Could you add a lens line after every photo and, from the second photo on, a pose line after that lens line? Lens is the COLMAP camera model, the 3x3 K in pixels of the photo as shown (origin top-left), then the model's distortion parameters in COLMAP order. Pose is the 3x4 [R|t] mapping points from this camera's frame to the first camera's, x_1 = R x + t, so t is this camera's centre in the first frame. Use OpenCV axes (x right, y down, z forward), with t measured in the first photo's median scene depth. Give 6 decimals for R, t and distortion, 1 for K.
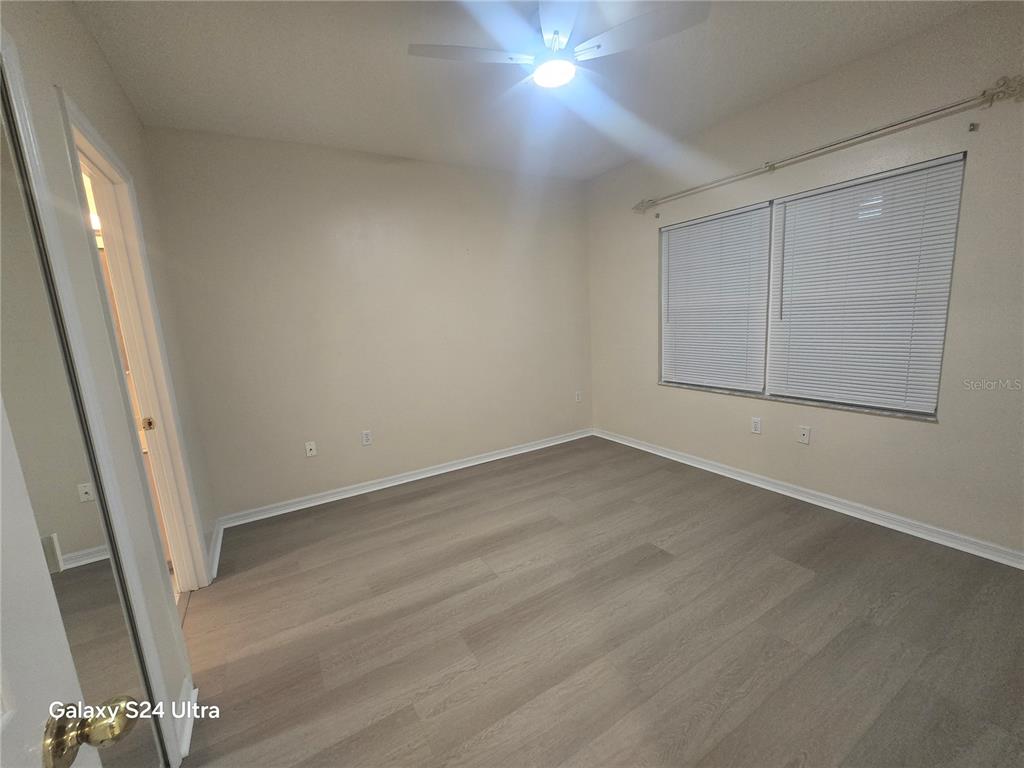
lens RADIAL K [[414.0, 0, 512.0], [0, 414.0, 384.0], [0, 0, 1]] dist [0.001435, 0.000265]
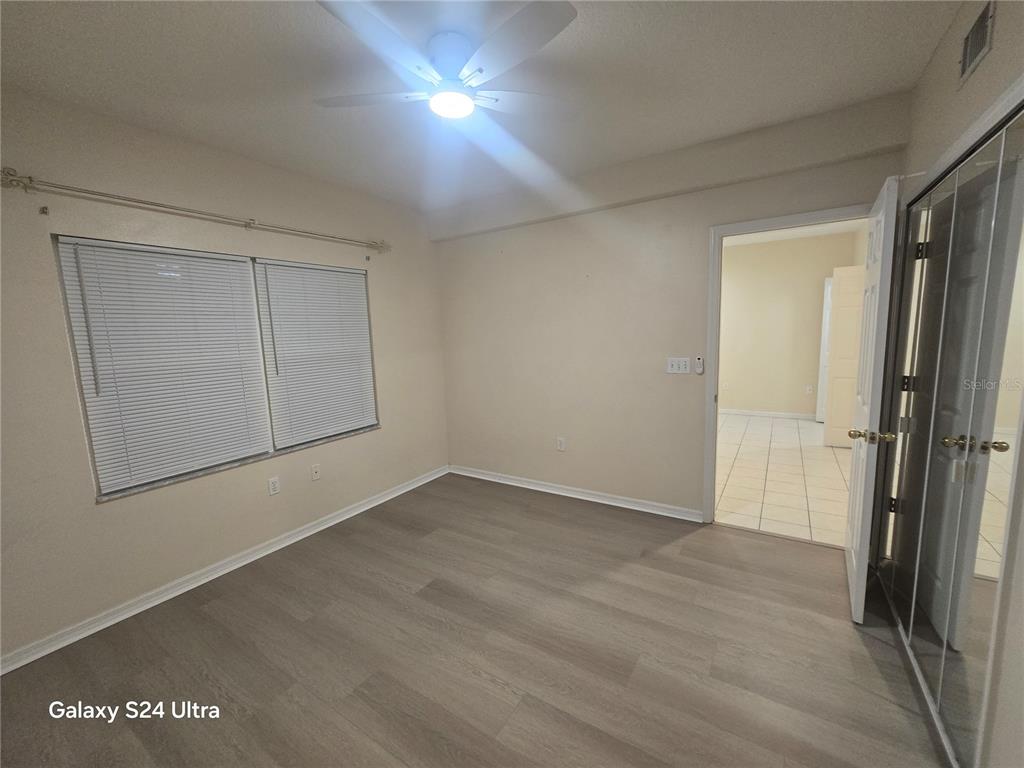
lens RADIAL K [[414.0, 0, 512.0], [0, 414.0, 384.0], [0, 0, 1]] dist [0.001435, 0.000265]
pose [[-0.422366, -0.038625, 0.905602, -0.700789], [0.218469, 0.965300, 0.143063, -0.202568], [-0.879704, 0.258271, -0.399271, 1.195158]]
